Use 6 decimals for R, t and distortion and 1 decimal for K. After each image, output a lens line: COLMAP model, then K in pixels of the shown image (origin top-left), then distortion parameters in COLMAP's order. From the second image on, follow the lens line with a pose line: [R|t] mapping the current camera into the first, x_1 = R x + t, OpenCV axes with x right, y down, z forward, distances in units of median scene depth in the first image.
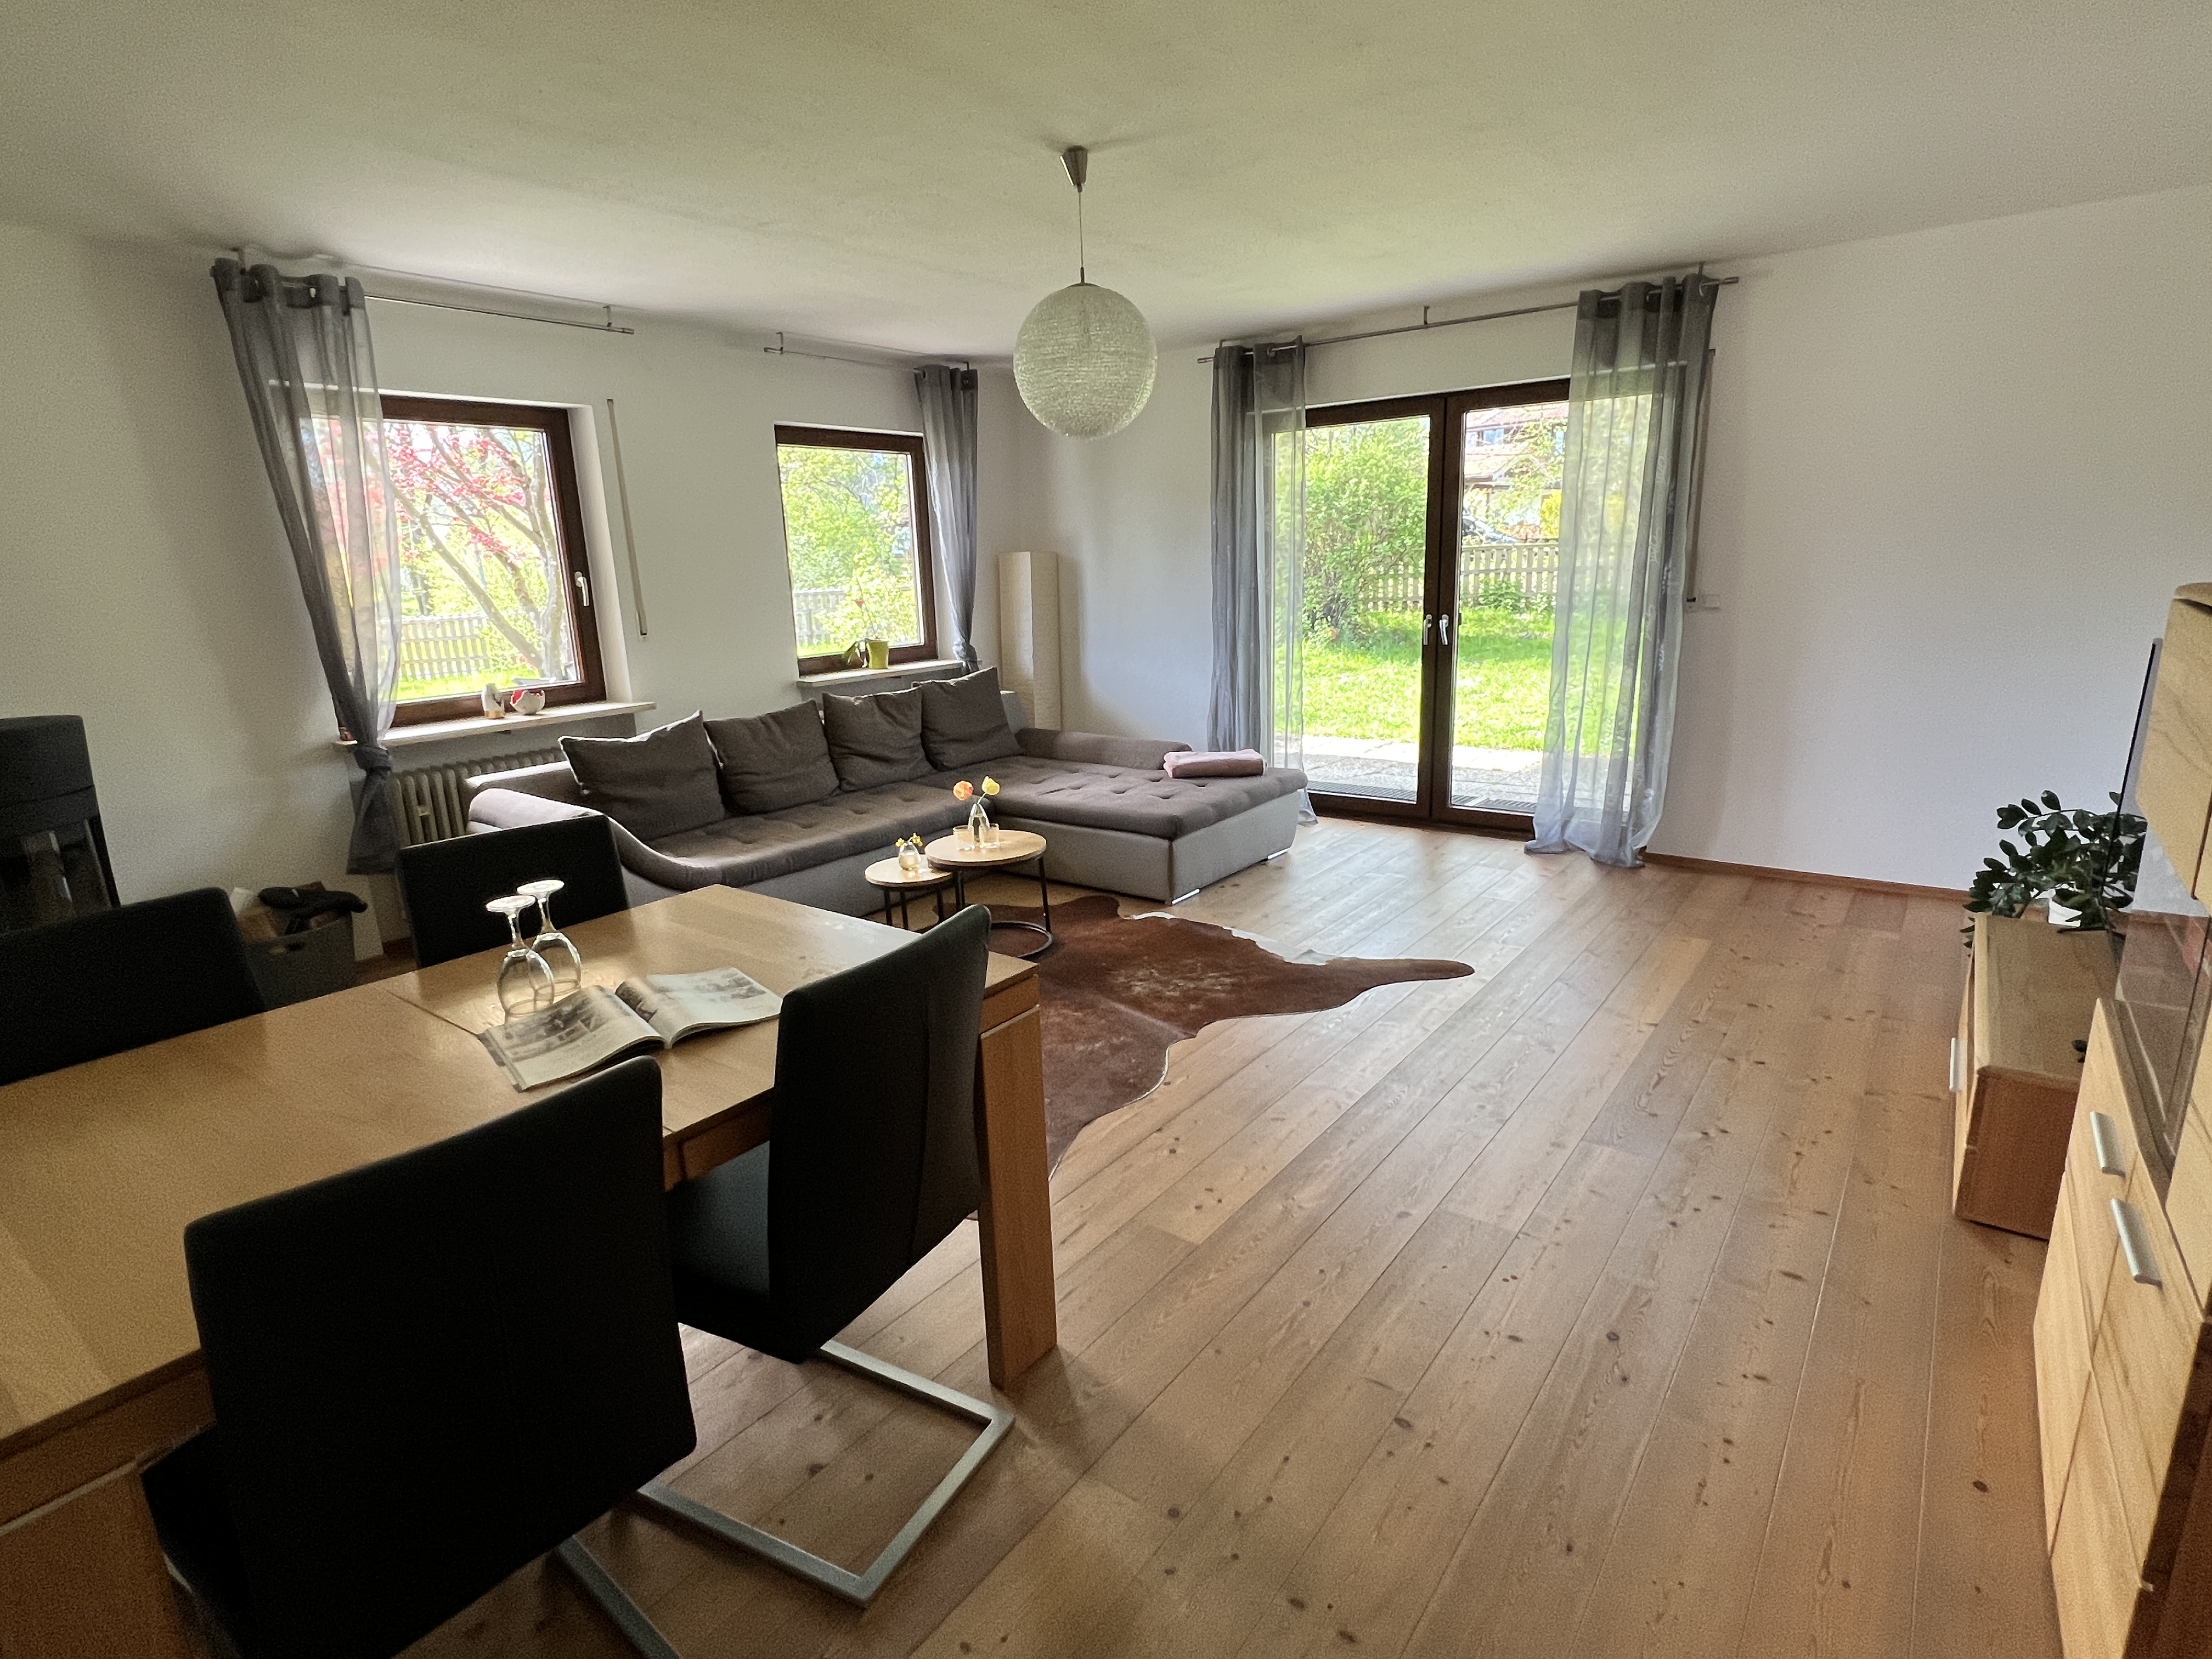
lens RADIAL K [[1121.8, 0, 1106.0], [0, 1121.8, 829.5], [0, 0, 1]] dist [-0.020690, -0.000047]
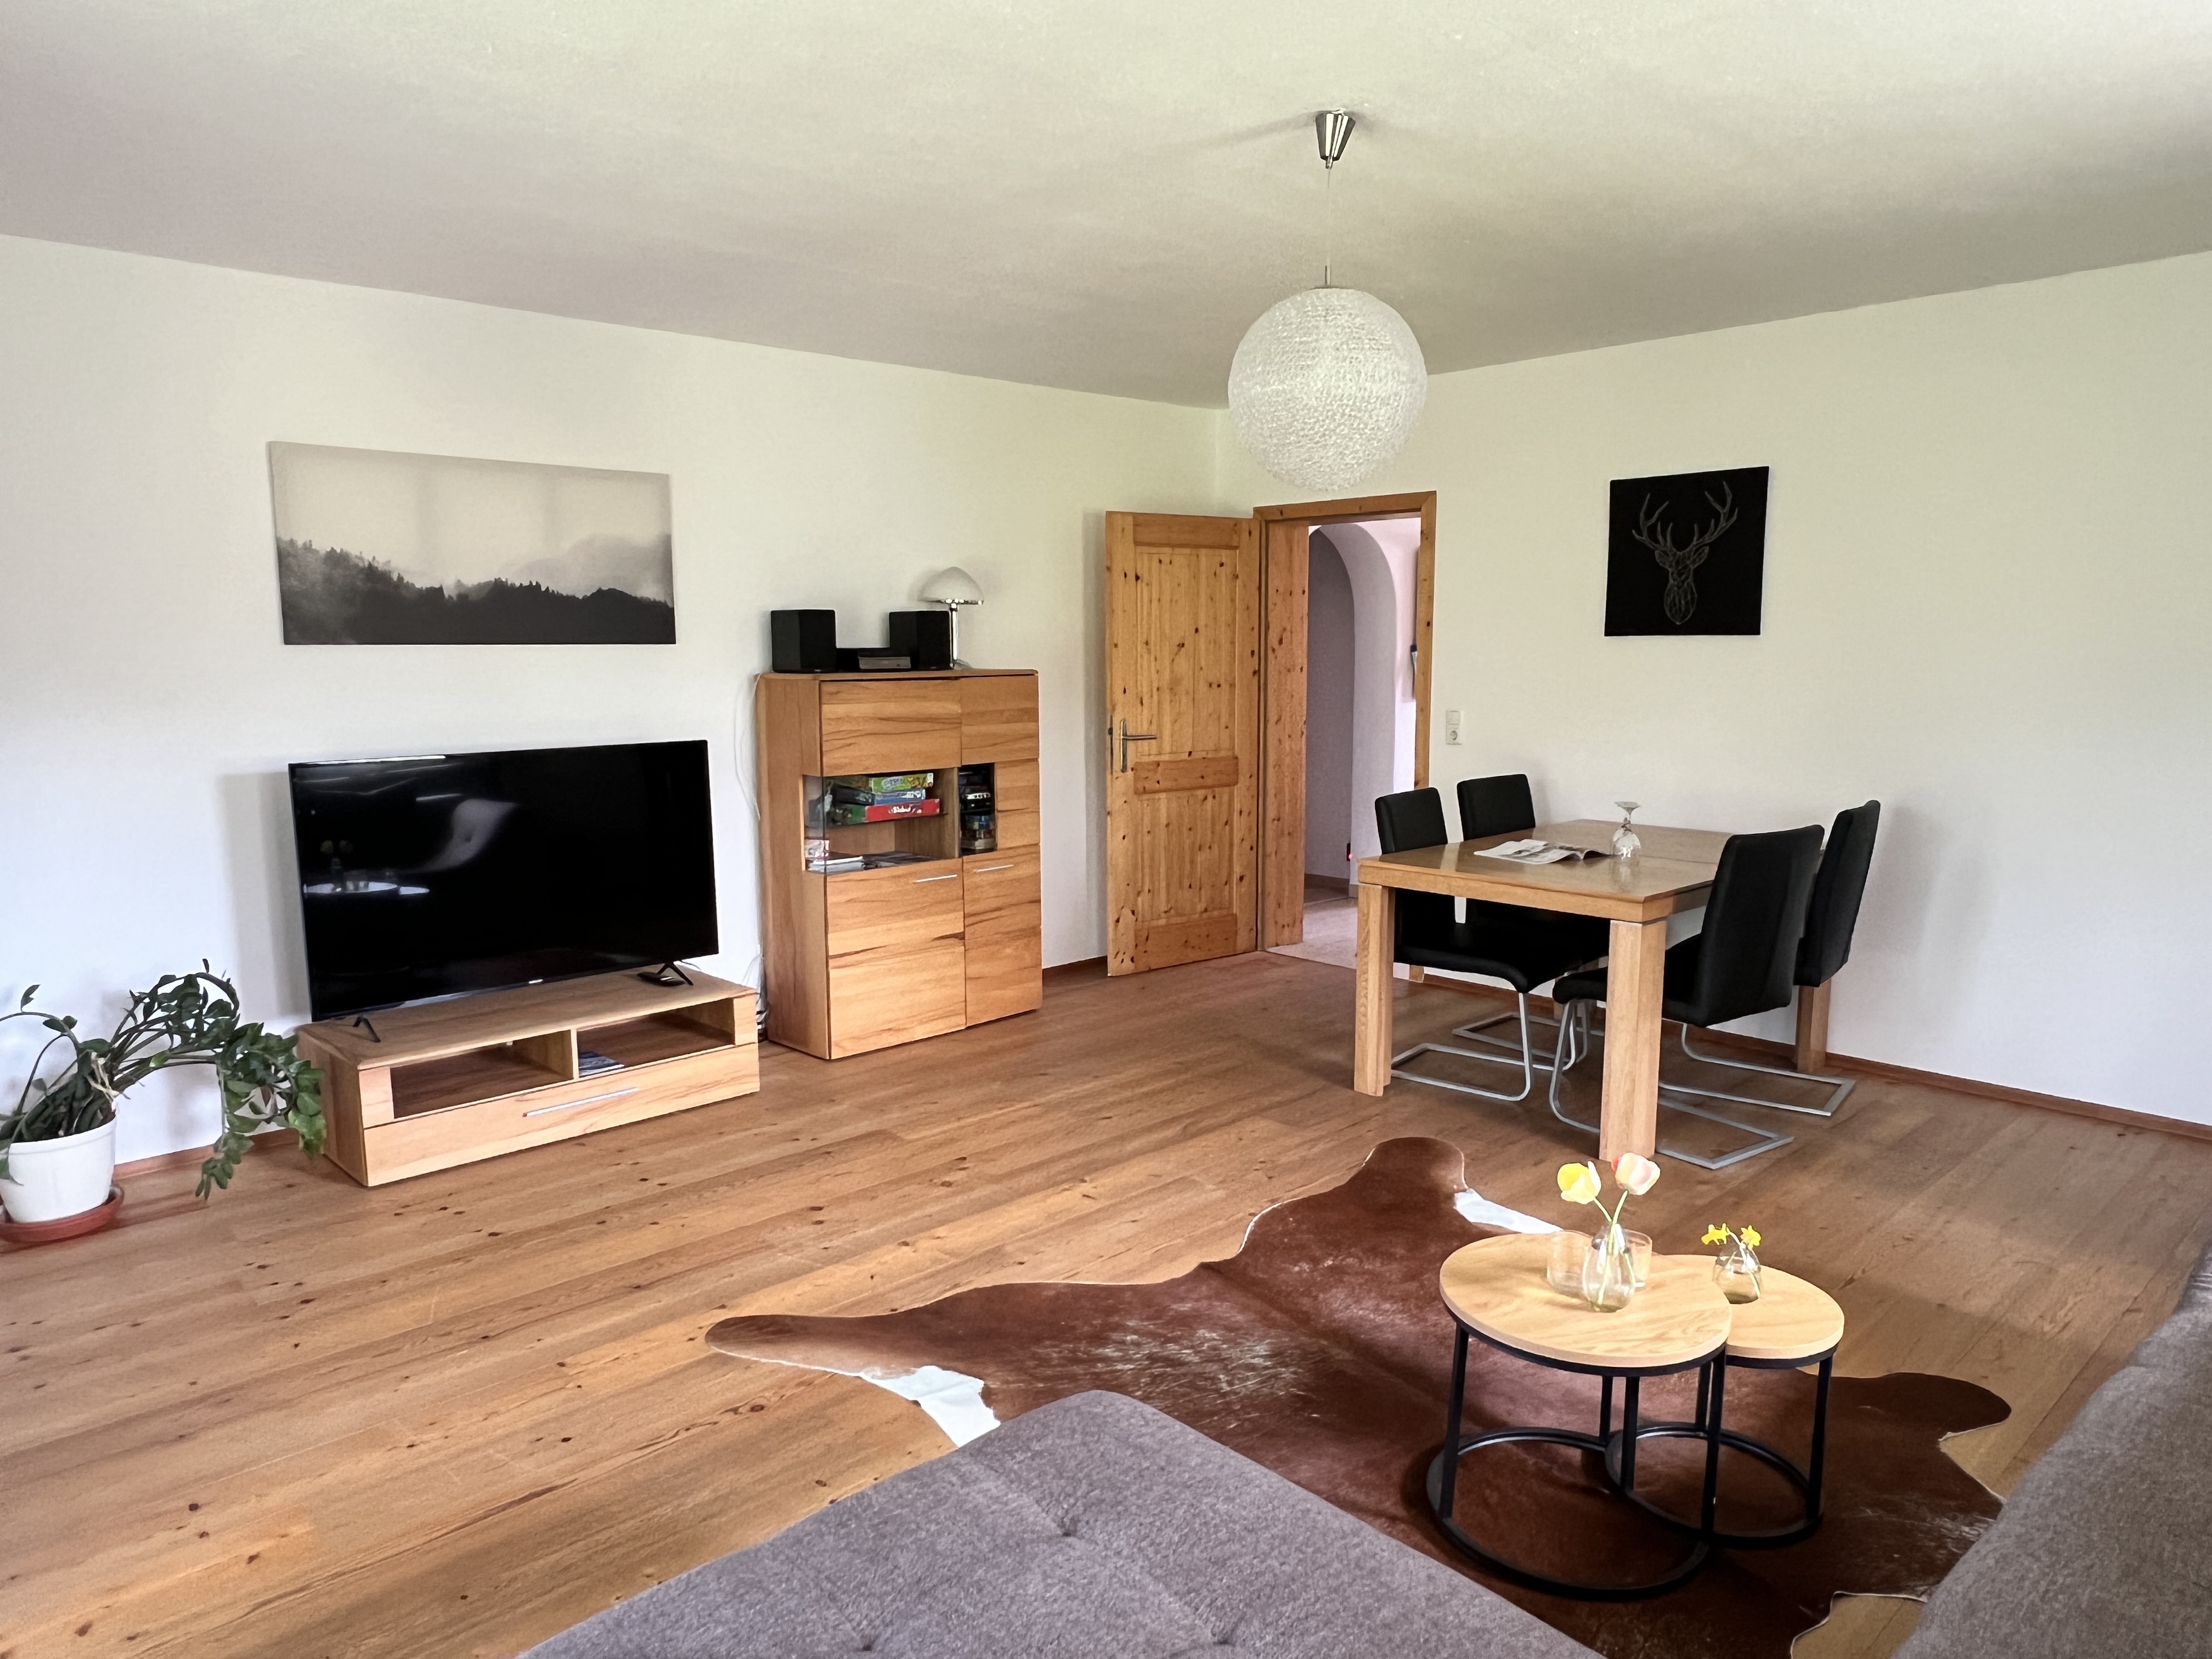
lens RADIAL K [[1456.3, 0, 1106.0], [0, 1456.3, 829.5], [0, 0, 1]] dist [0.001803, 0.000452]
pose [[-0.987220, 0.011588, 0.158940, -0.014606], [0.068000, 0.932629, 0.354371, -0.344119], [-0.144126, 0.360650, -0.921498, 1.390604]]
